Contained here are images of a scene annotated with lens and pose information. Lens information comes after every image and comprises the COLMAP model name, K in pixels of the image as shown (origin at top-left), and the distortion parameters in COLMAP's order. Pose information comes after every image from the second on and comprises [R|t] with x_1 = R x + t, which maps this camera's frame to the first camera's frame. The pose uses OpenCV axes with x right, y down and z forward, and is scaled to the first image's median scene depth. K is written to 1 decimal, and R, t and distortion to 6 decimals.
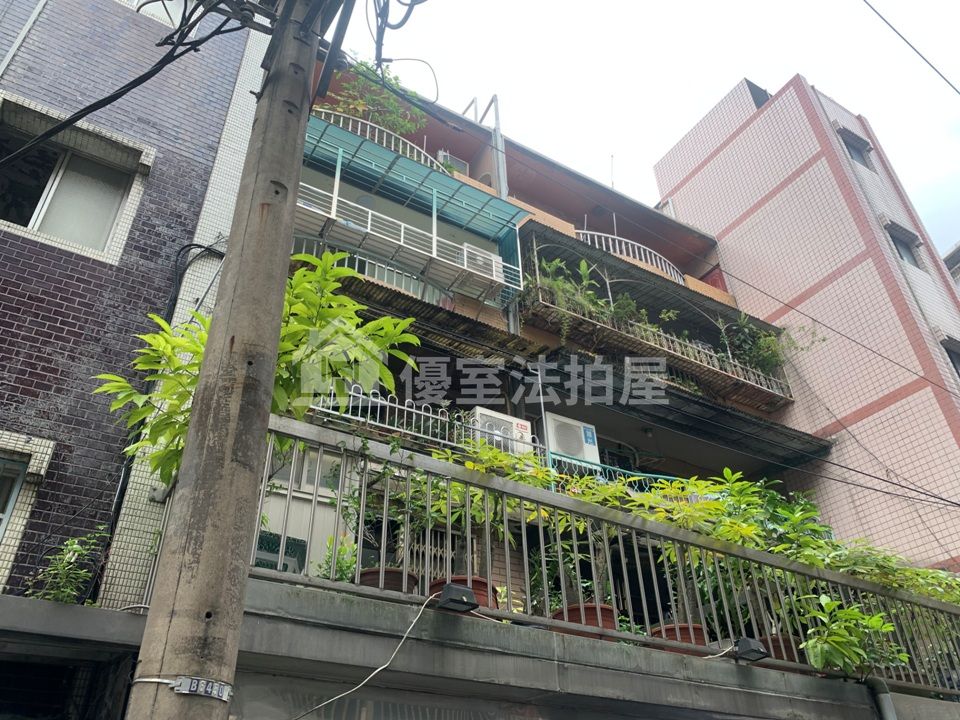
lens RADIAL K [[734.4, 0, 468.1], [0, 734.4, 360.3], [0, 0, 1]] dist [0.004534, 0.000422]
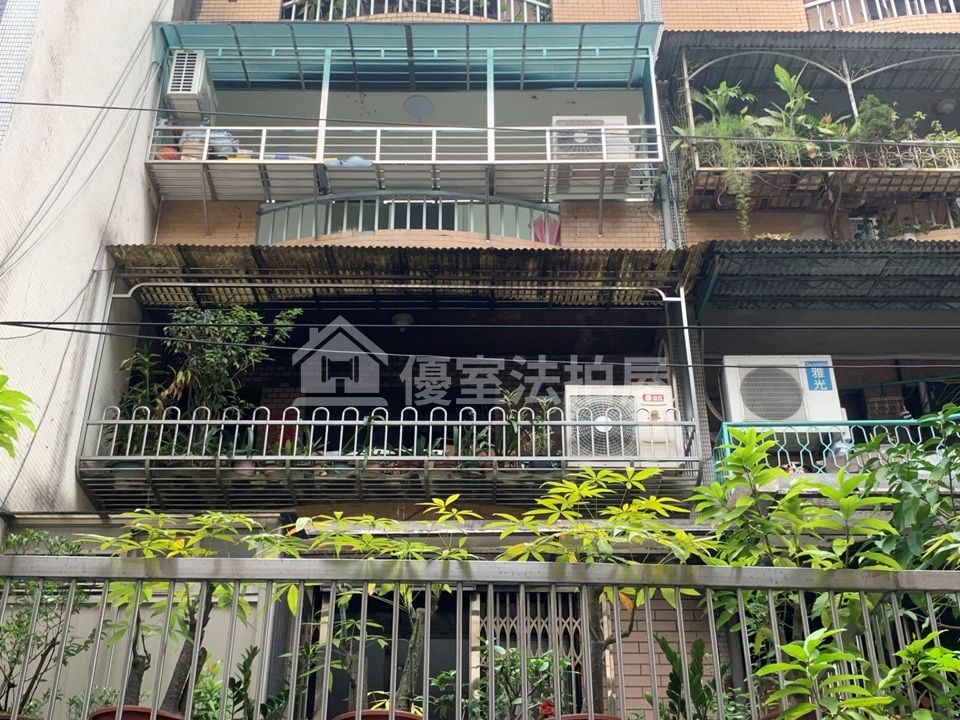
lens RADIAL K [[1194.8, 0, 479.2], [0, 1194.8, 414.8], [0, 0, 1]] dist [0.016938, -0.063169]
pose [[0.862976, -0.240376, -0.444401, 0.590090], [0.279725, 0.959779, 0.024051, 0.063124], [0.420745, -0.145066, 0.895505, 0.101781]]
